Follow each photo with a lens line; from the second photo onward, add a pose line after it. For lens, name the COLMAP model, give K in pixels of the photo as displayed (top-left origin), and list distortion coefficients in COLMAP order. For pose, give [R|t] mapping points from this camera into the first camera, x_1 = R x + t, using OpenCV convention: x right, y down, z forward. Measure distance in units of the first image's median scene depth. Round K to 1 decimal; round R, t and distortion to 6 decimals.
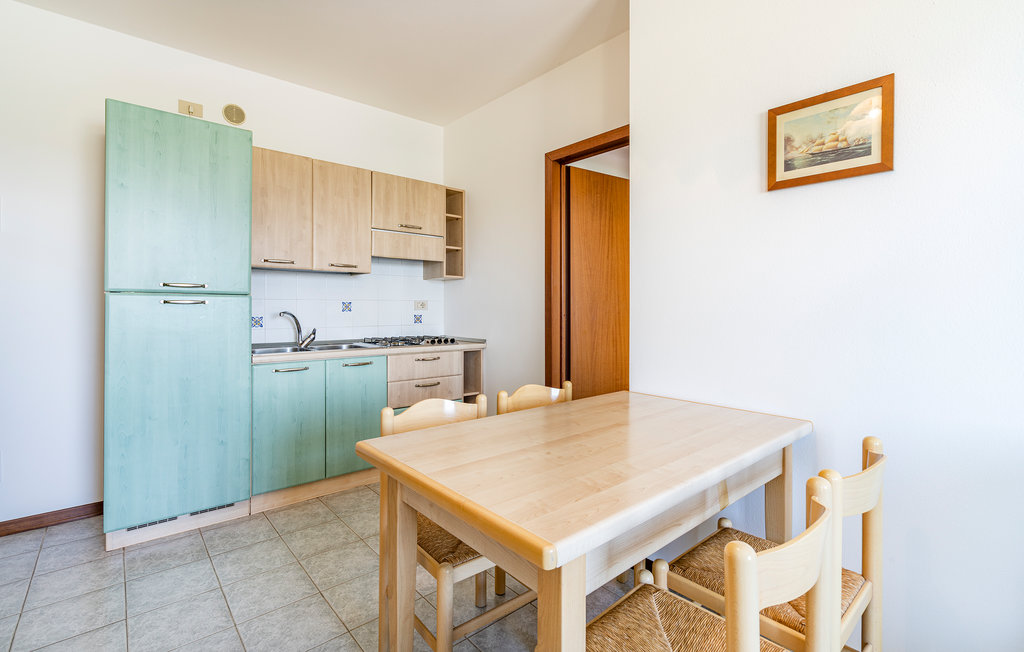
lens RADIAL K [[461.9, 0, 512.9], [0, 461.9, 309.7], [0, 0, 1]] dist [-0.000291, -0.000027]
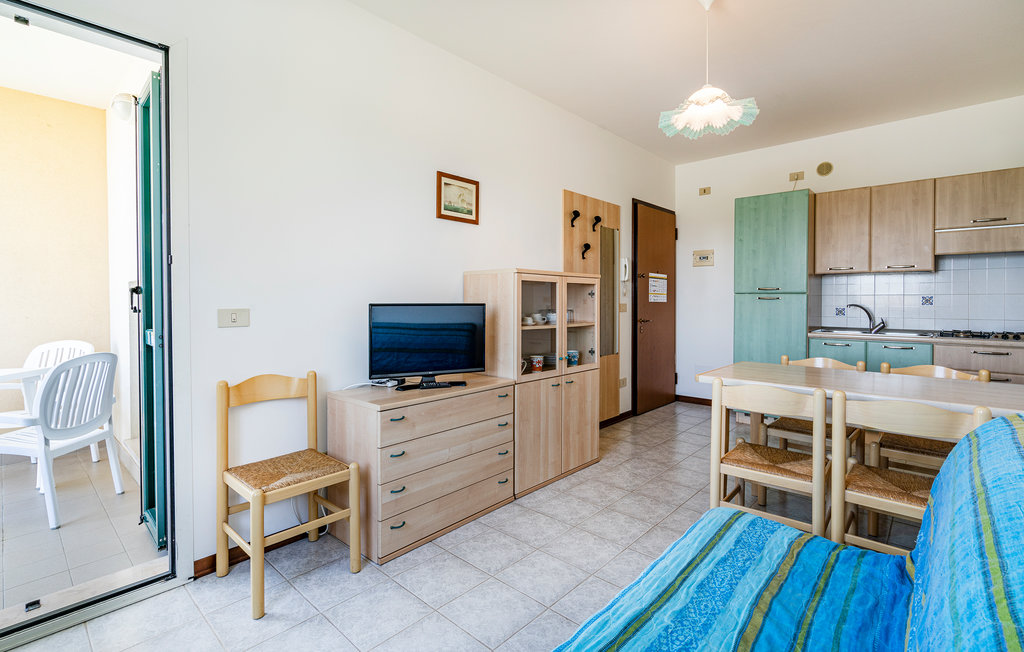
lens RADIAL K [[461.9, 0, 512.9], [0, 461.9, 309.7], [0, 0, 1]] dist [-0.000291, -0.000027]
pose [[0.116873, 0.018115, -0.992982, 0.706145], [-0.005099, 0.999831, 0.017640, 0.000914], [0.993134, 0.003001, 0.116945, -0.141149]]
